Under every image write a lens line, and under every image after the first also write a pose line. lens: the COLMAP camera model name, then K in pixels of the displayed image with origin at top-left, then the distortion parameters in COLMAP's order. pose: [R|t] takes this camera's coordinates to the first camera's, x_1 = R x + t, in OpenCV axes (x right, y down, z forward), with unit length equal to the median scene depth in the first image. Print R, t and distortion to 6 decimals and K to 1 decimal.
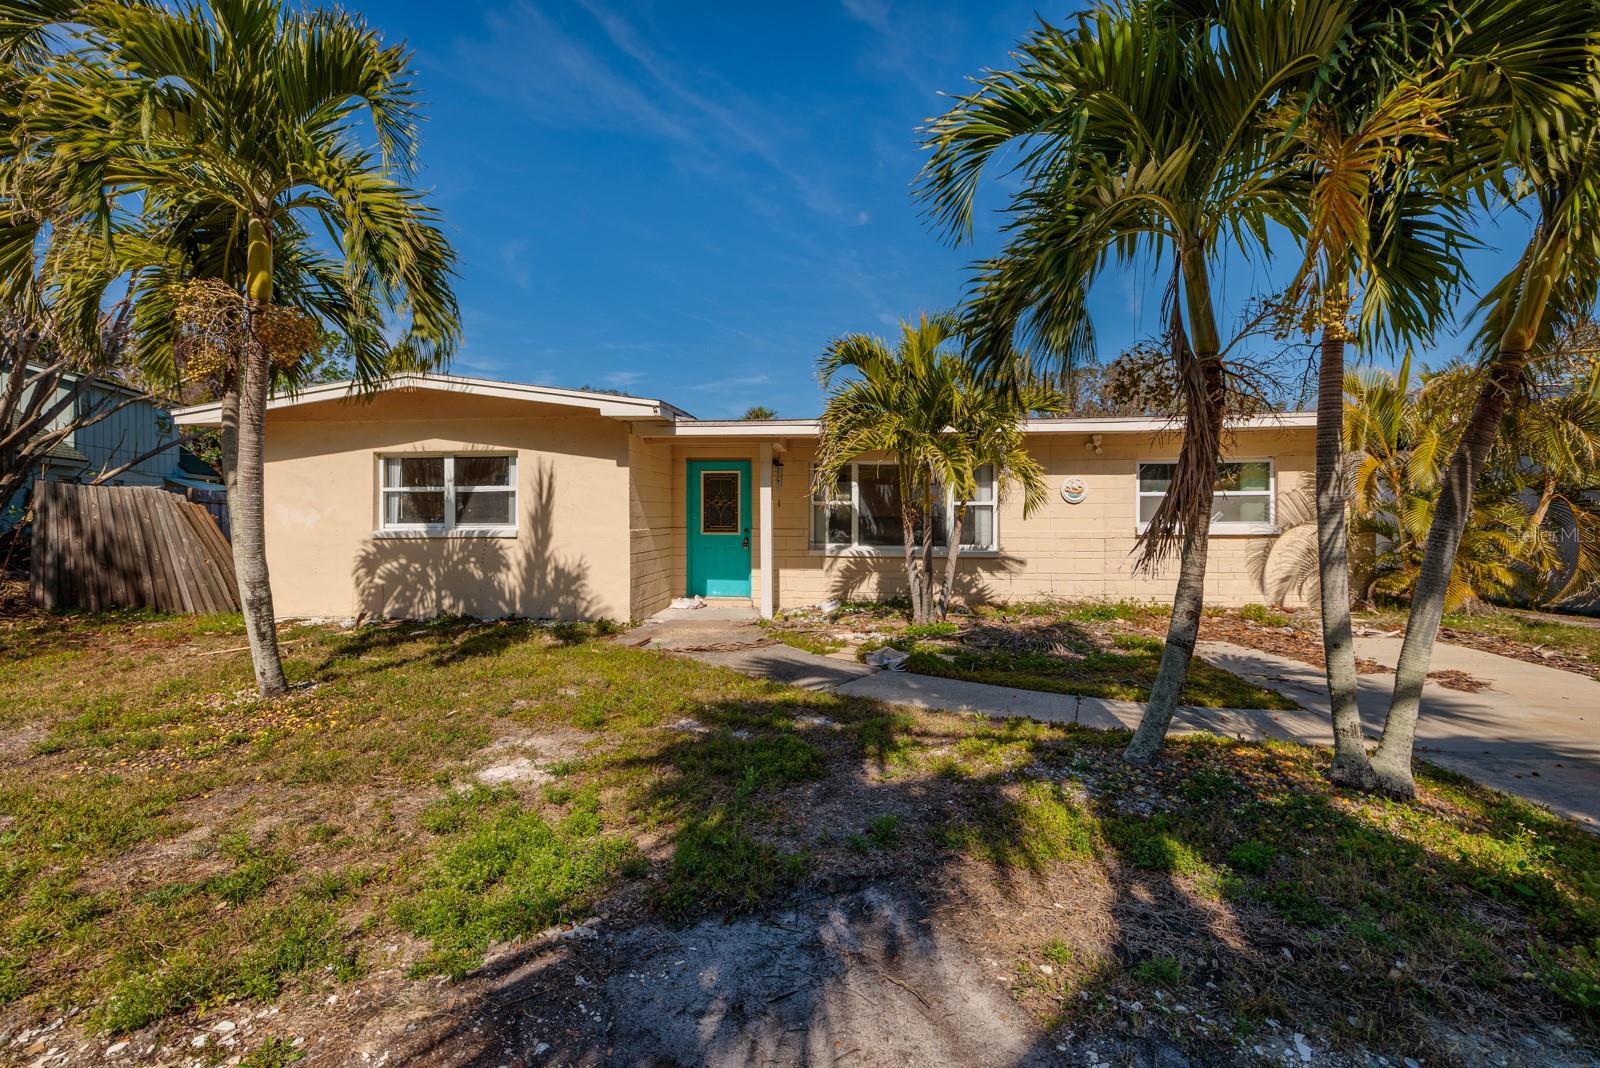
lens RADIAL K [[704.5, 0, 803.9], [0, 704.5, 524.8], [0, 0, 1]] dist [-0.002185, -0.000433]
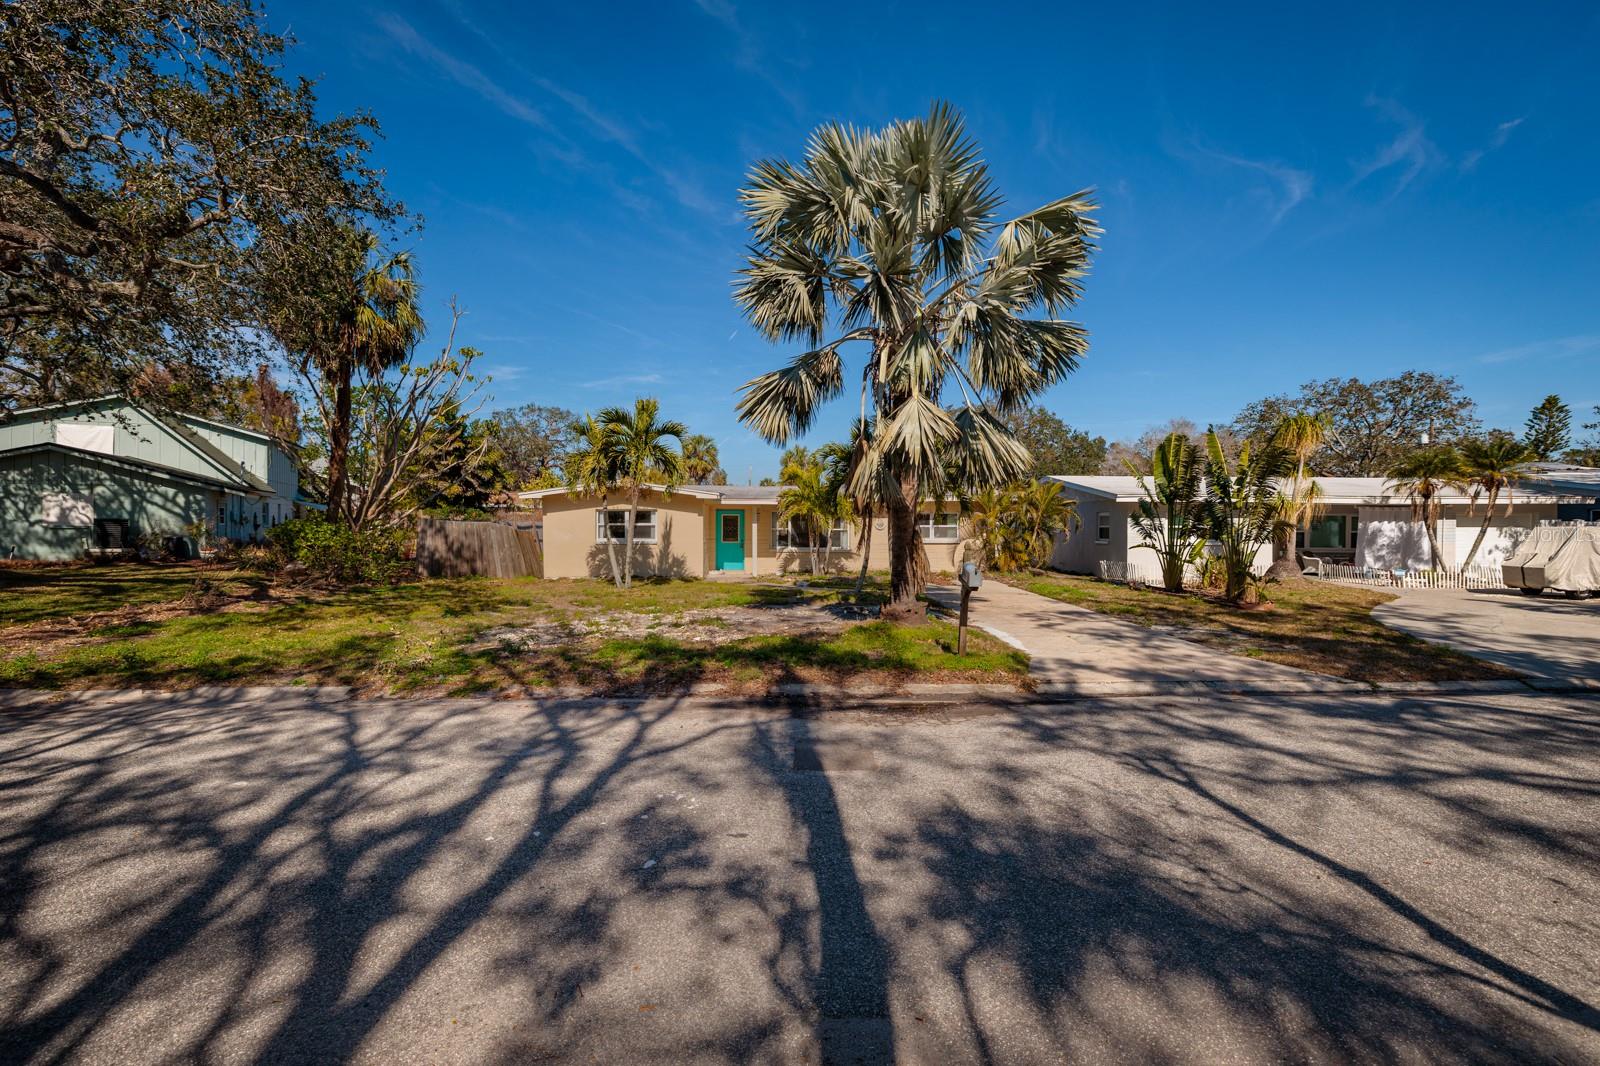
lens RADIAL K [[693.8, 0, 799.8], [0, 693.8, 522.2], [0, 0, 1]] dist [0.001266, -0.000113]
pose [[0.992831, 0.003129, 0.119488, -0.192847], [-0.001850, 0.999940, -0.010809, -0.033791], [-0.119515, 0.010511, 0.992777, -1.477161]]
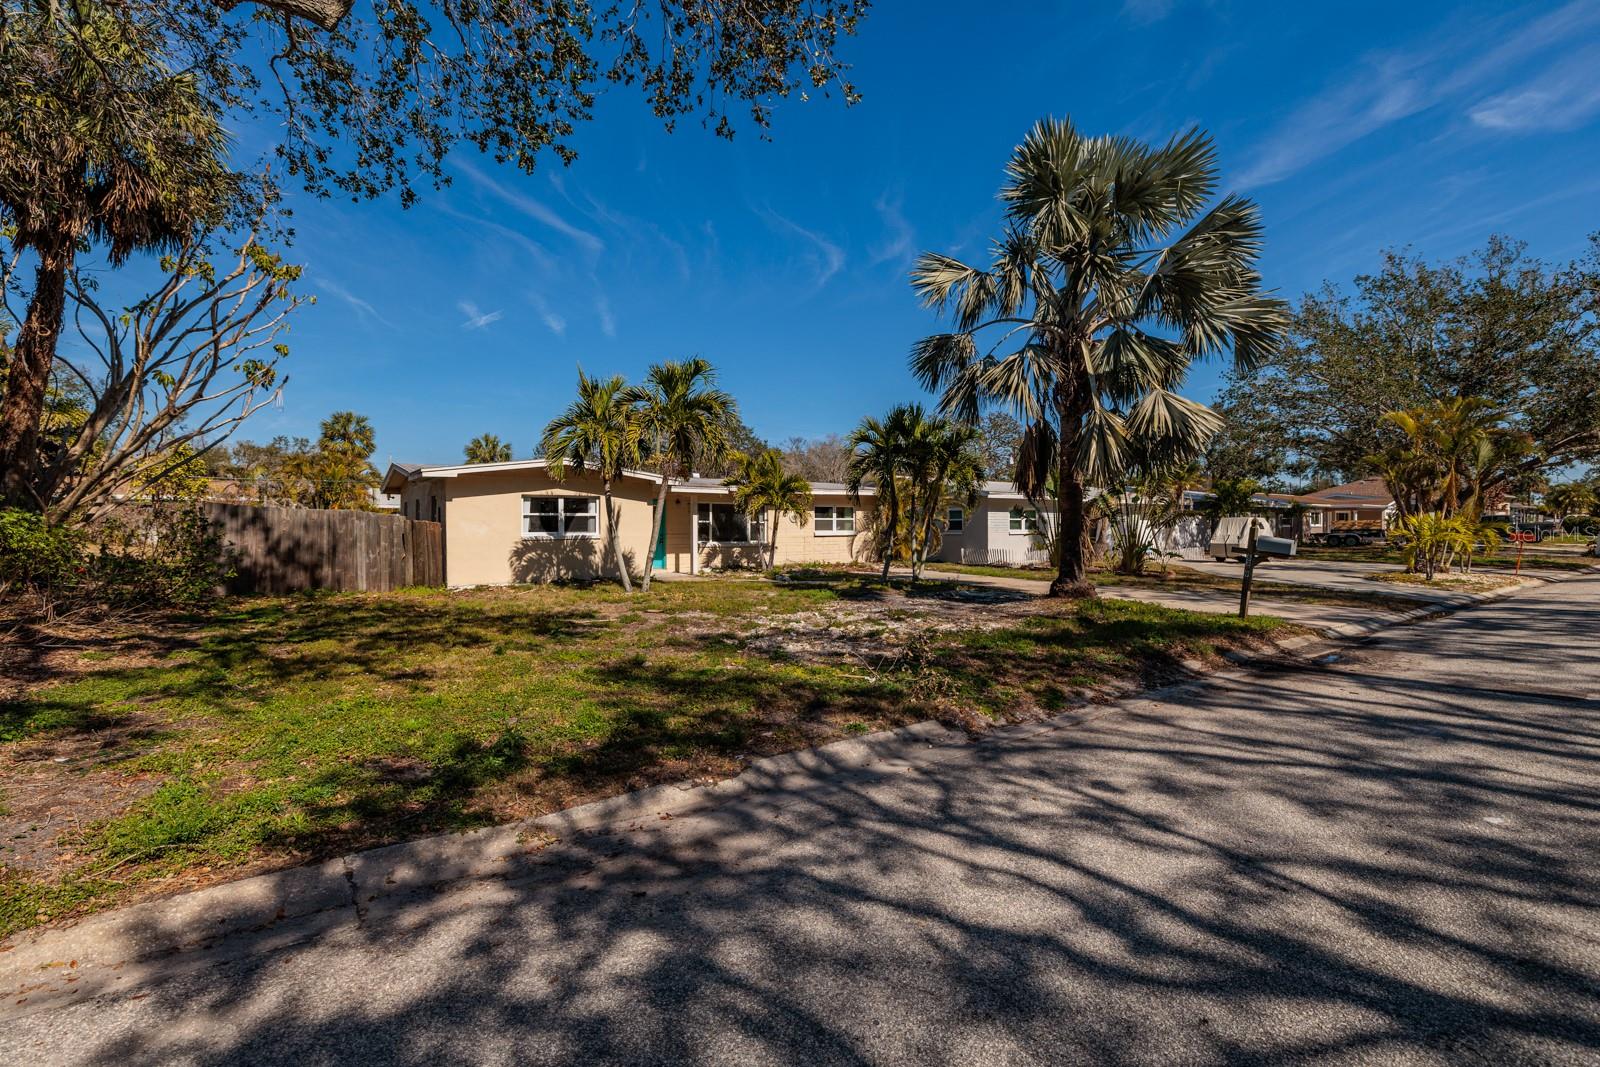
lens RADIAL K [[693.8, 0, 799.8], [0, 693.8, 522.7], [0, 0, 1]] dist [0.001266, -0.000113]
pose [[0.738818, 0.005749, 0.673881, -1.308740], [0.009036, 0.999789, -0.018436, 0.013777], [-0.673845, 0.019710, 0.738610, -0.868042]]
